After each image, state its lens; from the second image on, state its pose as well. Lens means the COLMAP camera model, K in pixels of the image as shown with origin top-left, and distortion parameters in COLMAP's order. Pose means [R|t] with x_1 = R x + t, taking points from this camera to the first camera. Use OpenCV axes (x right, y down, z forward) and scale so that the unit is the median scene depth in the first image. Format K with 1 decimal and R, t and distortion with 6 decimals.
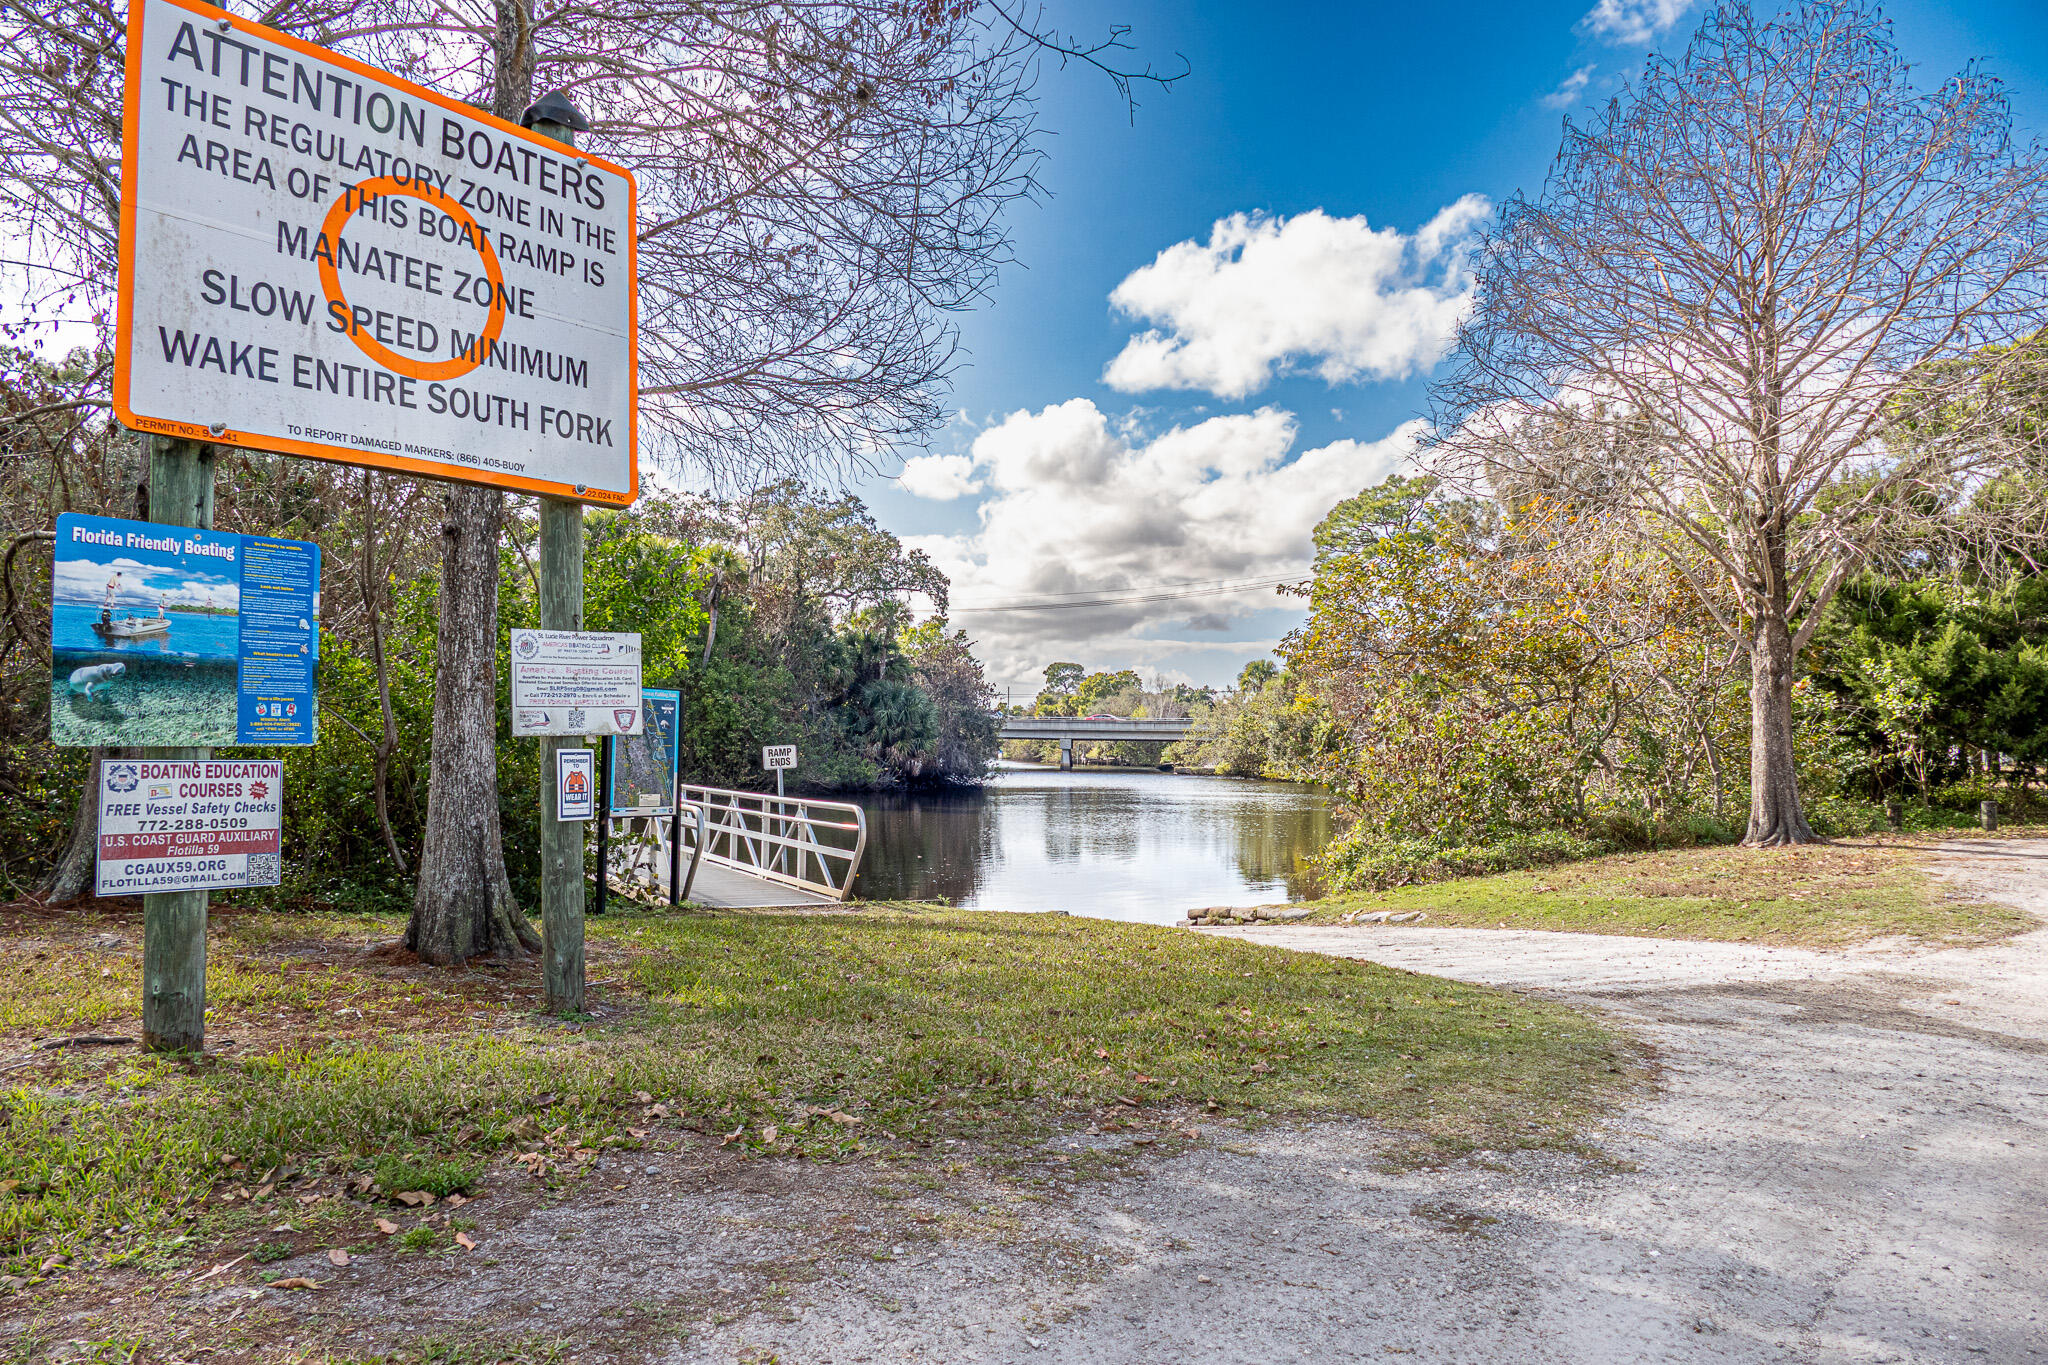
lens RADIAL K [[1487.9, 0, 1025.9], [0, 1487.9, 679.1], [0, 0, 1]] dist [-0.002178, 0.004933]
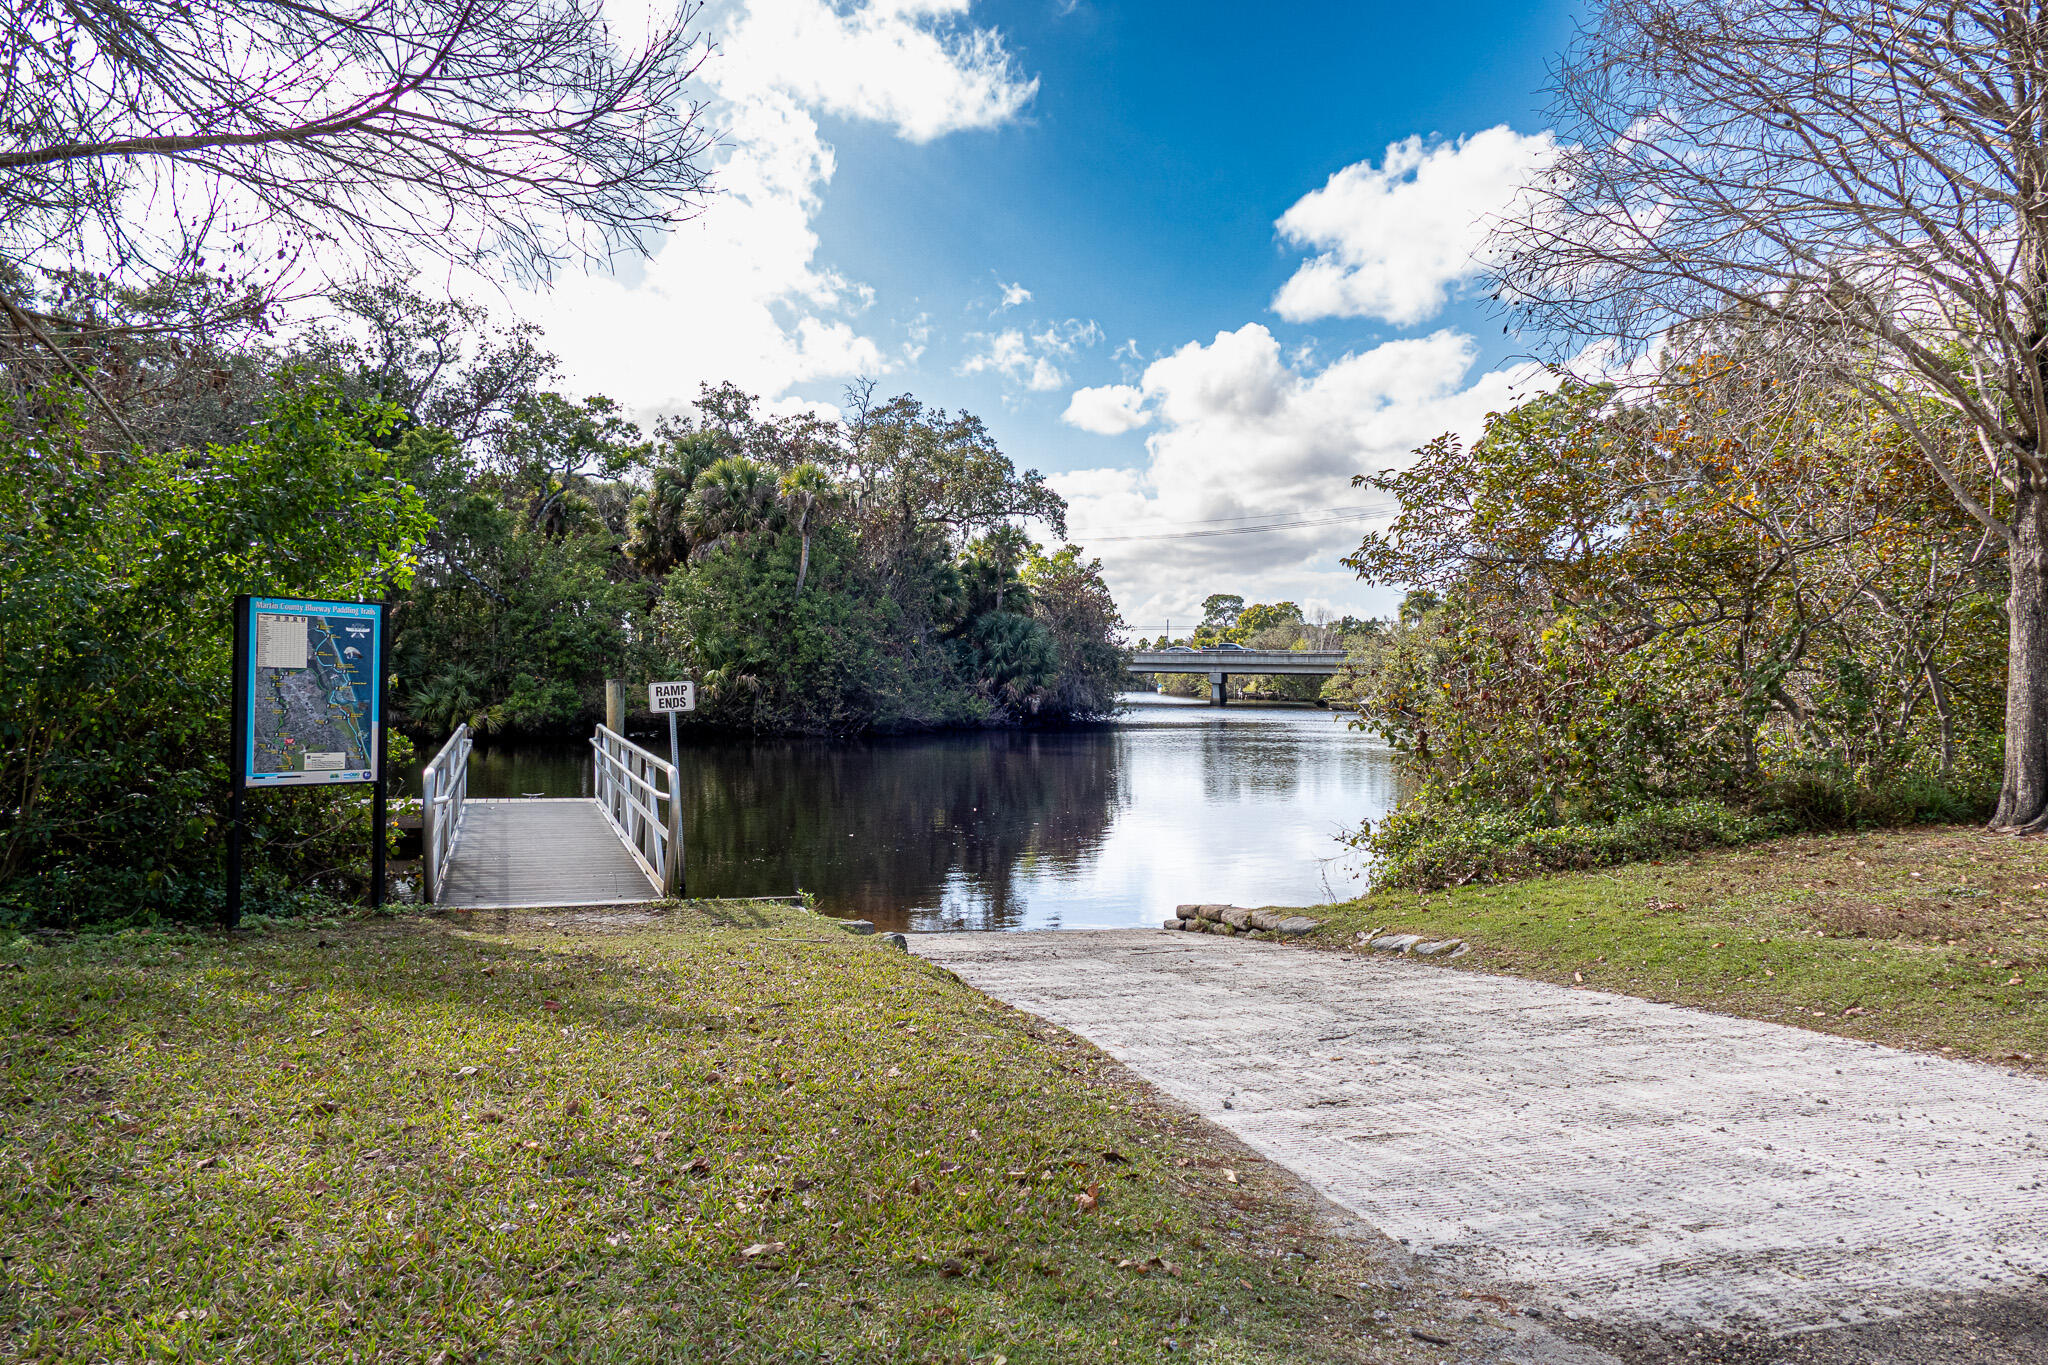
lens RADIAL K [[1487.9, 0, 1025.9], [0, 1487.9, 679.1], [0, 0, 1]] dist [-0.002178, 0.004933]
pose [[0.993443, -0.000795, -0.114322, 0.078346], [0.005852, 0.999019, 0.043905, 0.007238], [0.114175, -0.044286, 0.992473, 0.177828]]
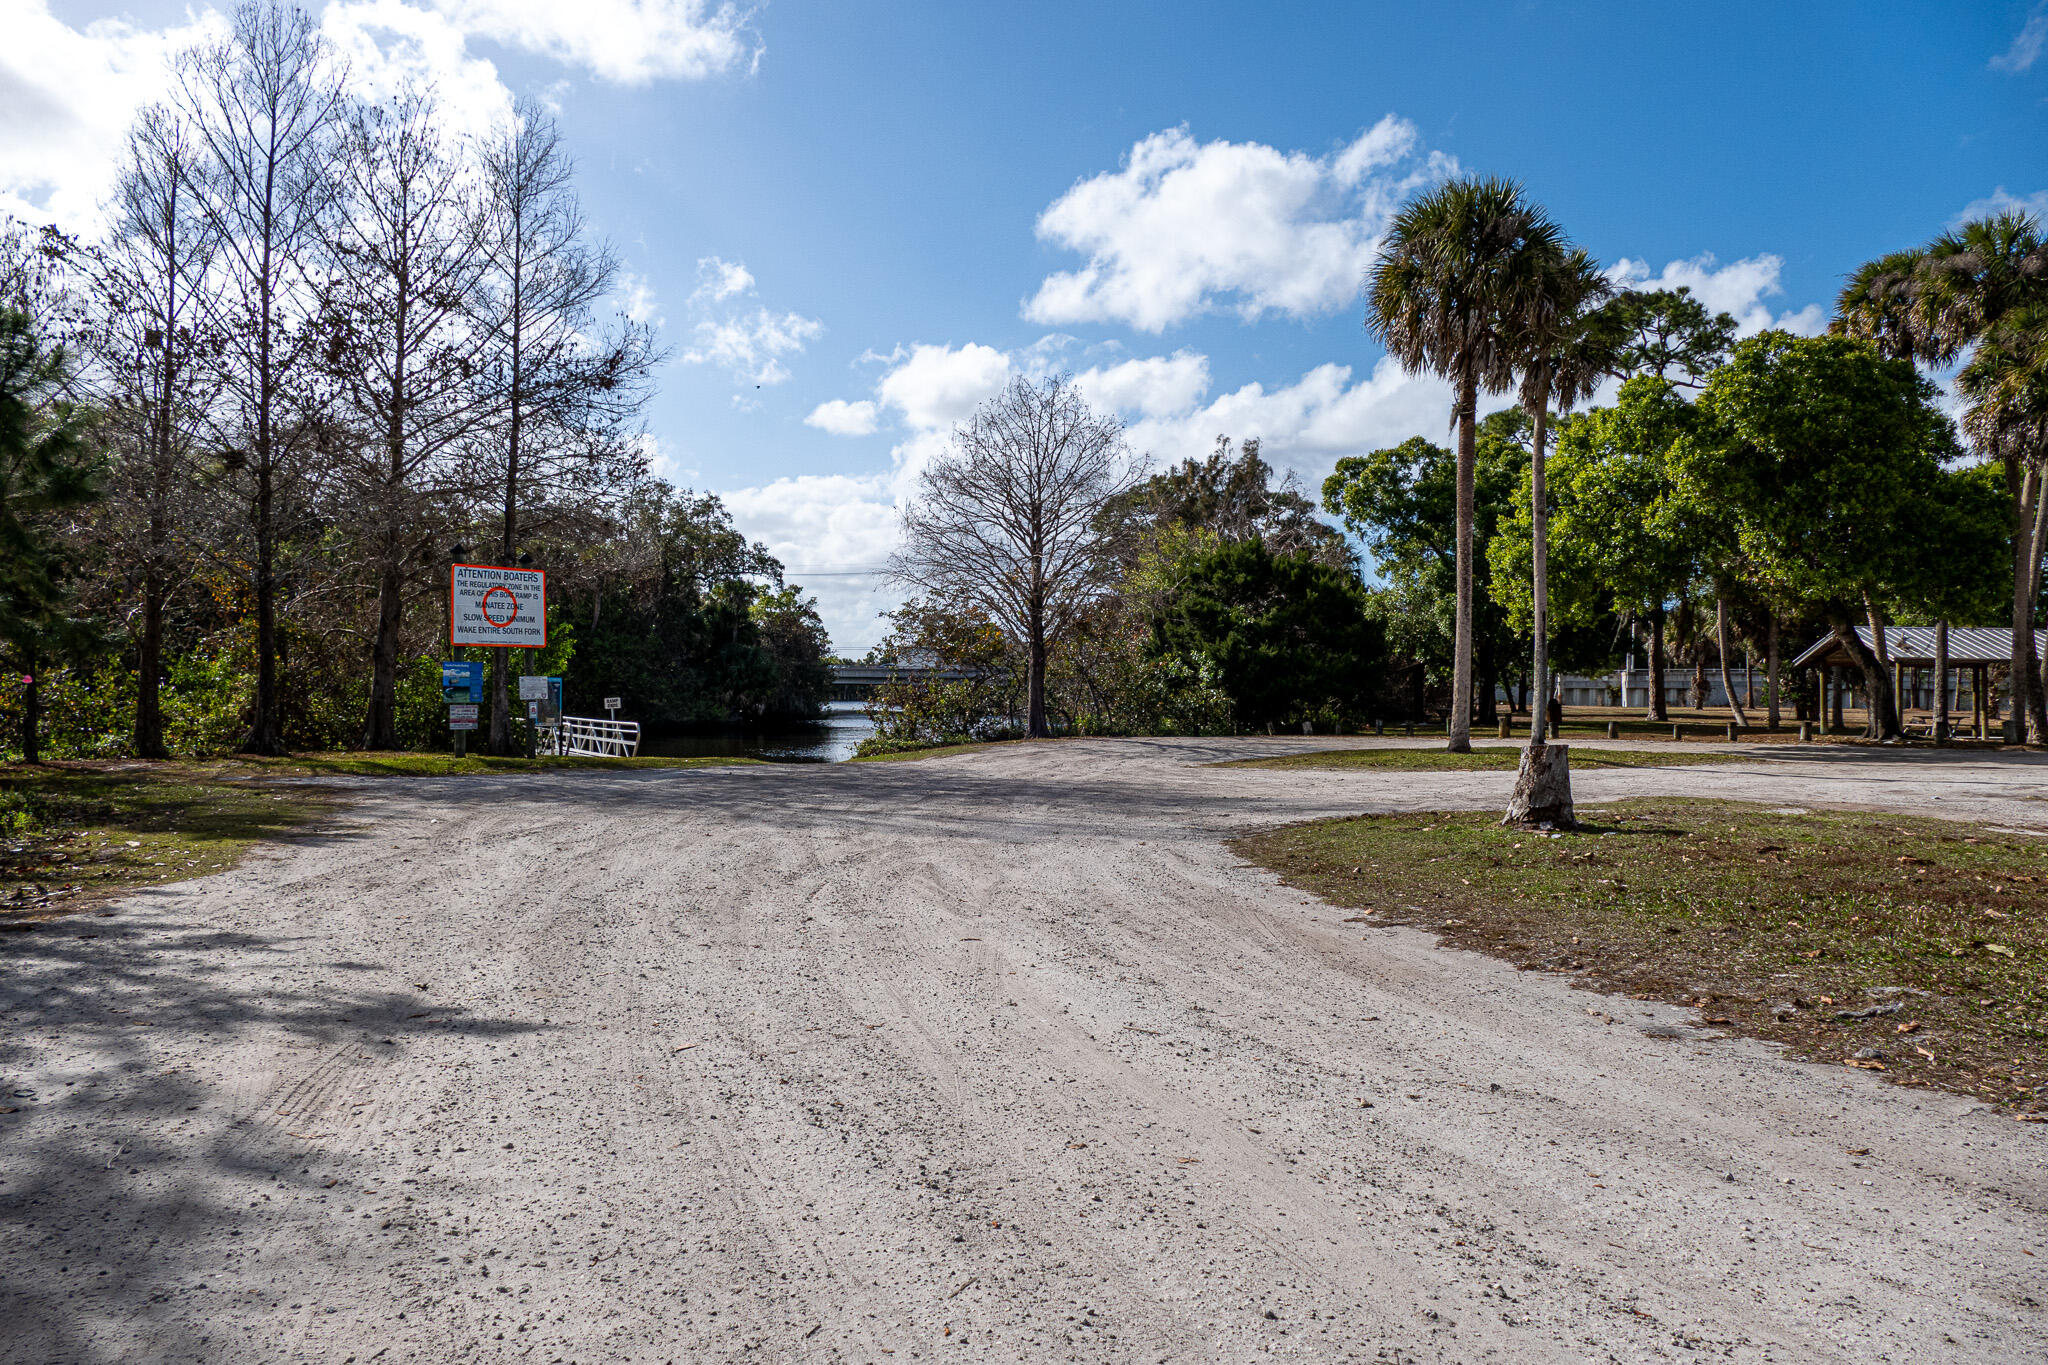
lens RADIAL K [[1509.9, 0, 1071.6], [0, 1509.9, 686.0], [0, 0, 1]] dist [-0.029163, 0.000413]
pose [[0.996358, -0.003166, 0.085214, 0.229670], [-0.000524, 0.999065, 0.043240, -0.049281], [-0.085271, -0.043127, 0.995424, -0.902818]]
